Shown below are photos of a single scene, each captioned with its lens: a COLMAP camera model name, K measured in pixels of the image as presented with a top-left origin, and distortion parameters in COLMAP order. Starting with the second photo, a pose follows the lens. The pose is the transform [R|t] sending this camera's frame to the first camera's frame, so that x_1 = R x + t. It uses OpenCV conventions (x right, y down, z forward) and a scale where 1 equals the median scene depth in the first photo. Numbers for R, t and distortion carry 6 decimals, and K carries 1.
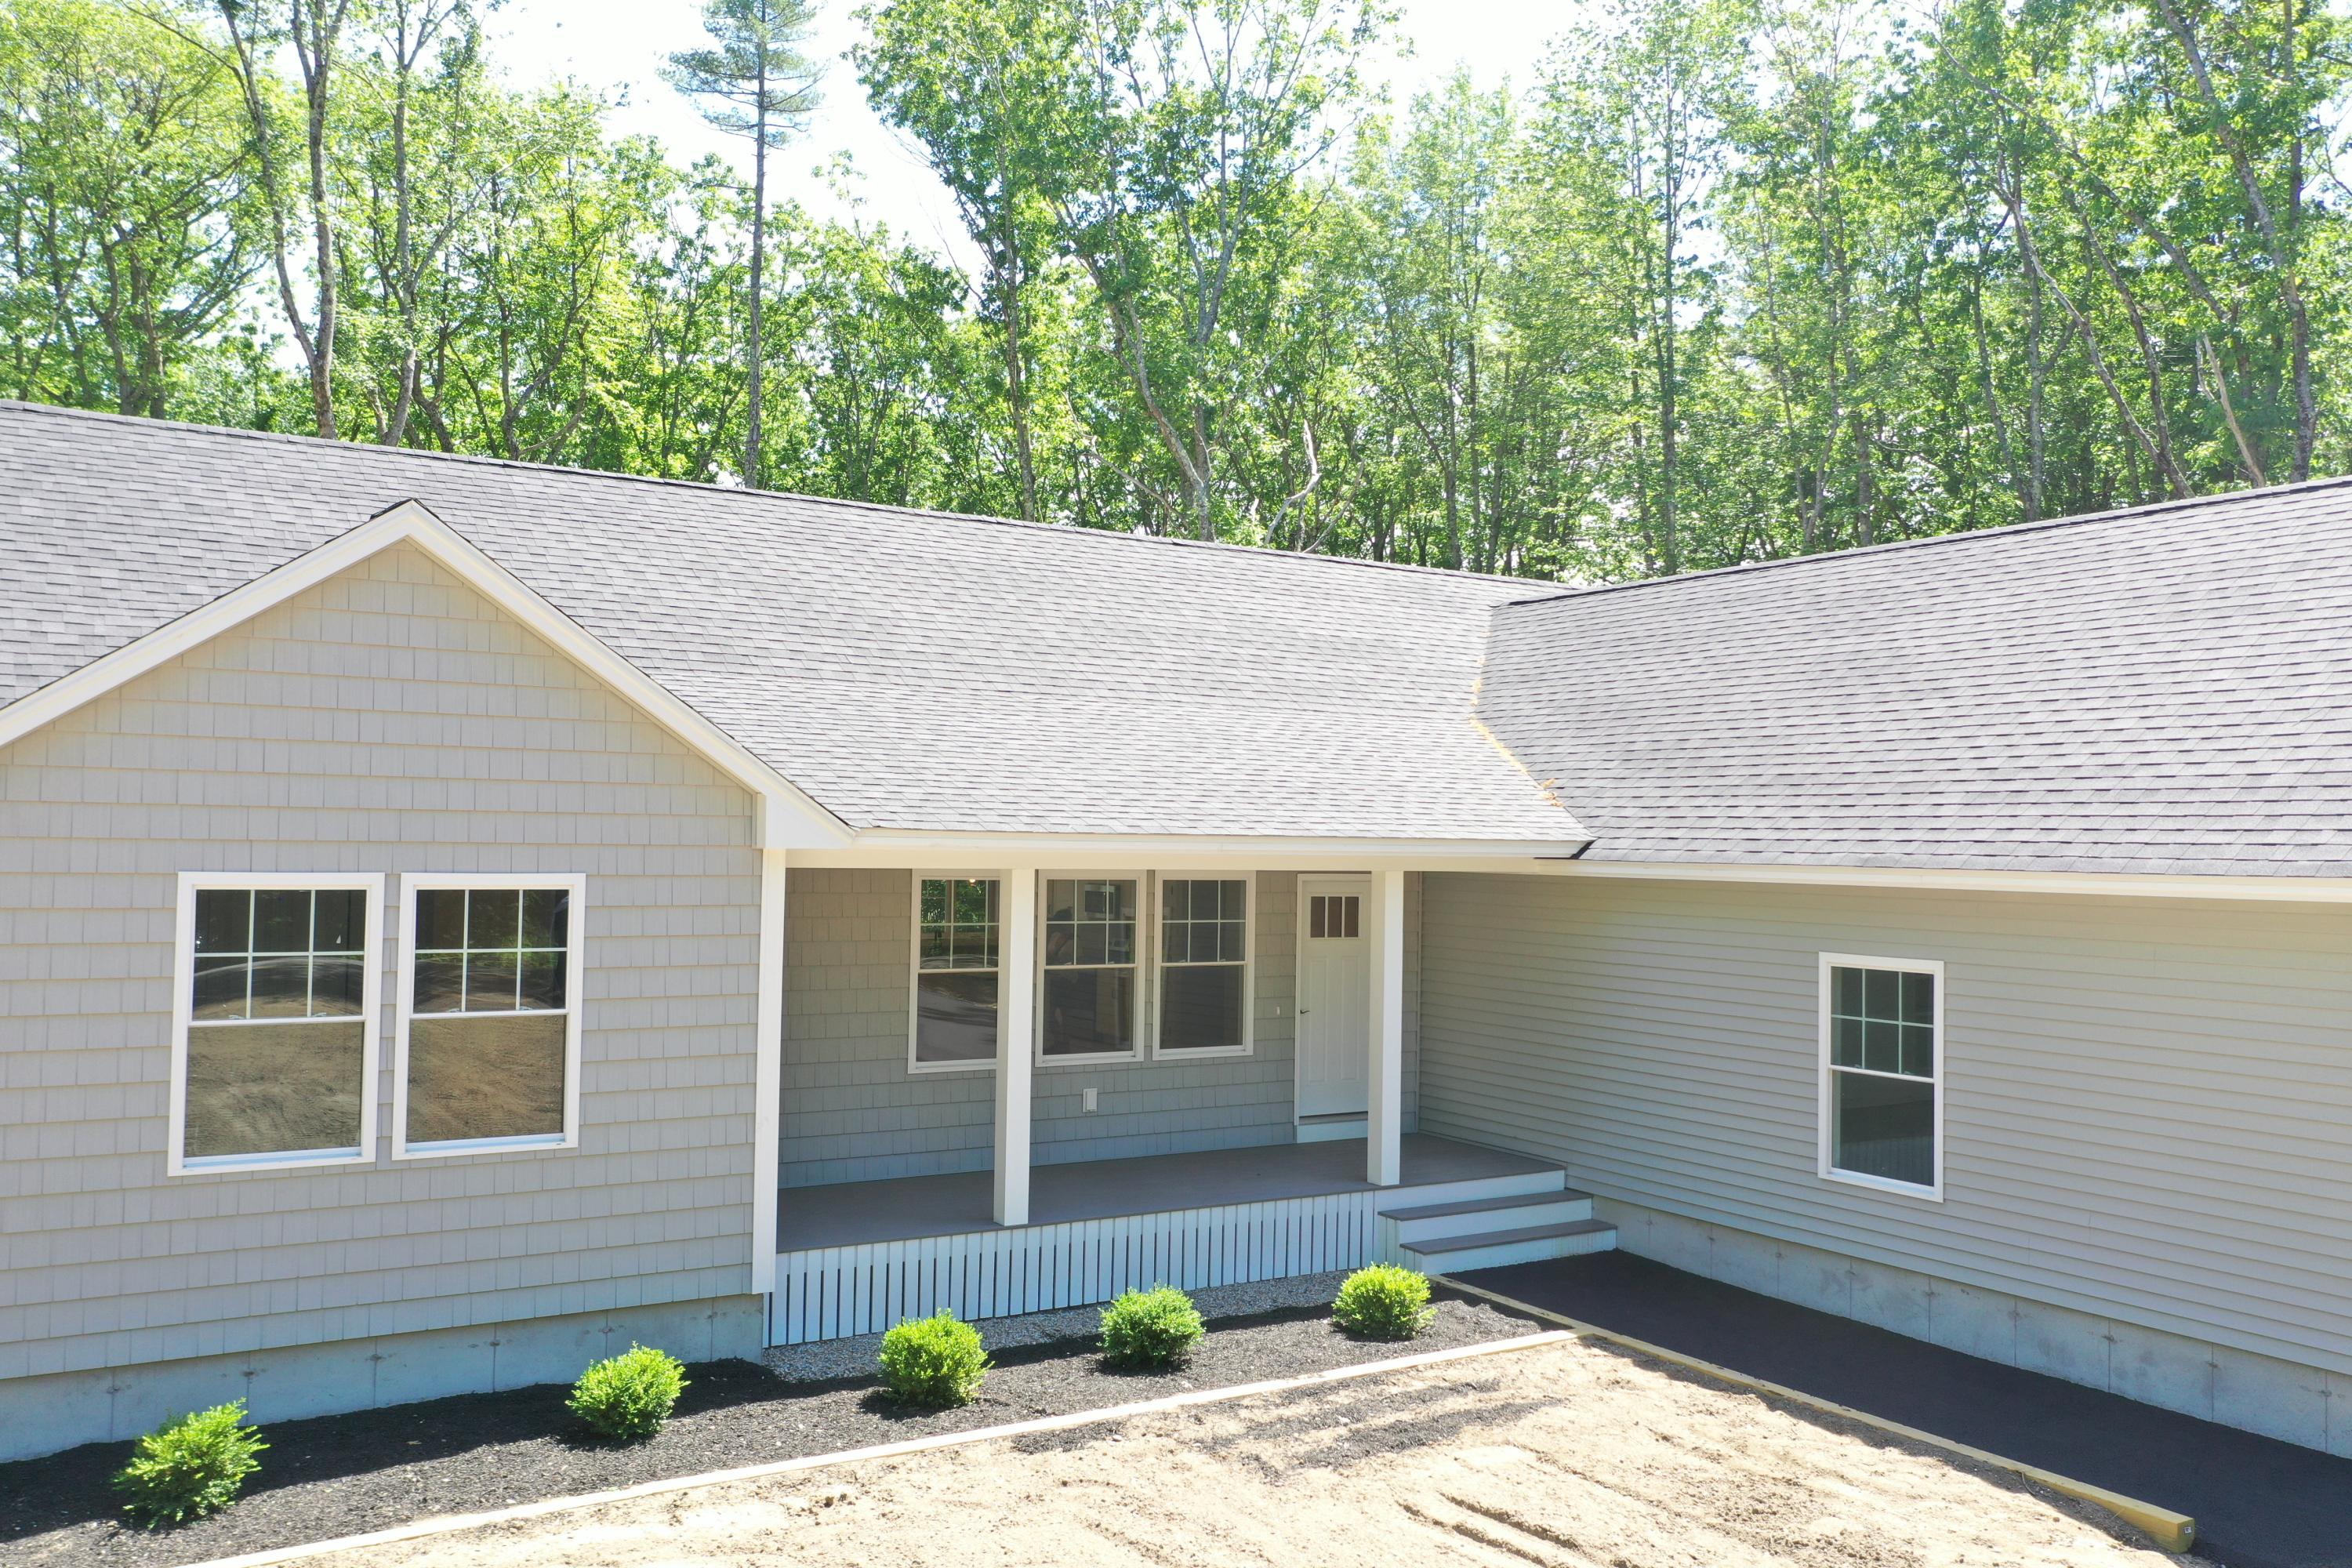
lens RADIAL K [[1849.0, 0, 1176.0], [0, 1849.0, 784.0], [0, 0, 1]] dist [-0.017642, 0.012184]
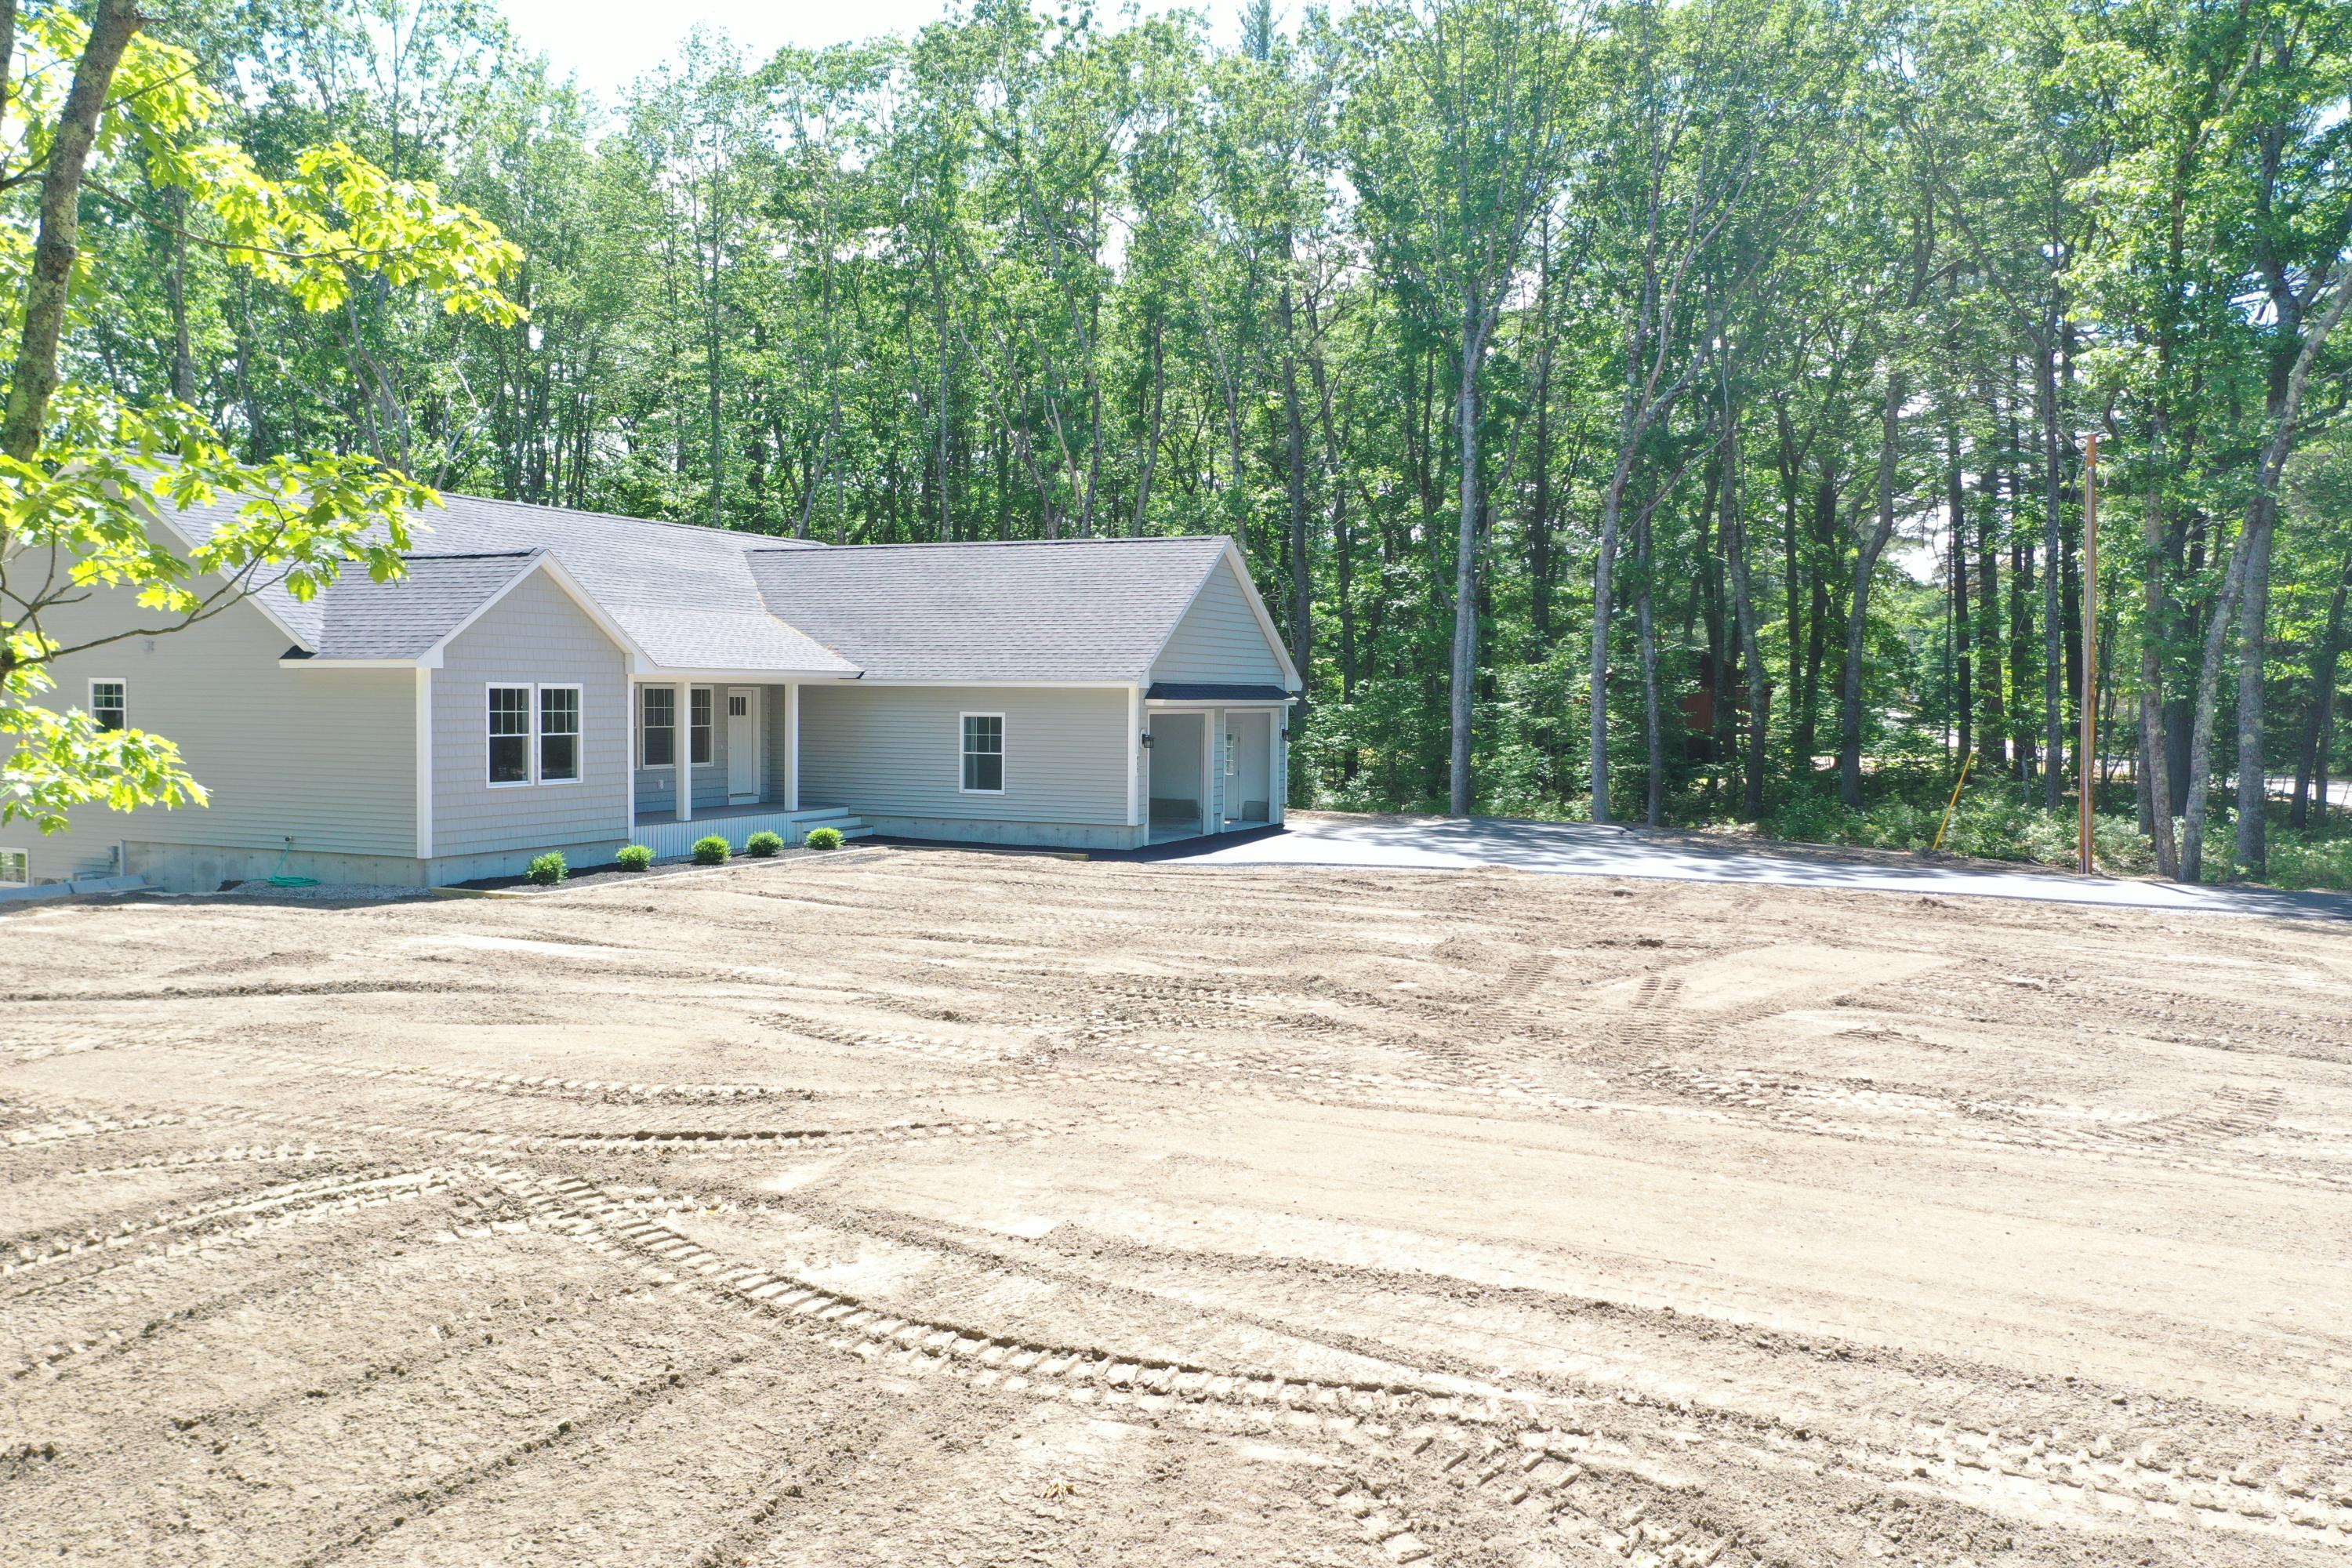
lens RADIAL K [[1849.0, 0, 1176.0], [0, 1849.0, 784.0], [0, 0, 1]] dist [-0.017642, 0.012184]
pose [[0.821017, -0.036825, 0.569714, -0.987544], [-0.013337, 0.996408, 0.083625, -0.036596], [-0.570748, -0.076256, 0.817577, -1.484311]]
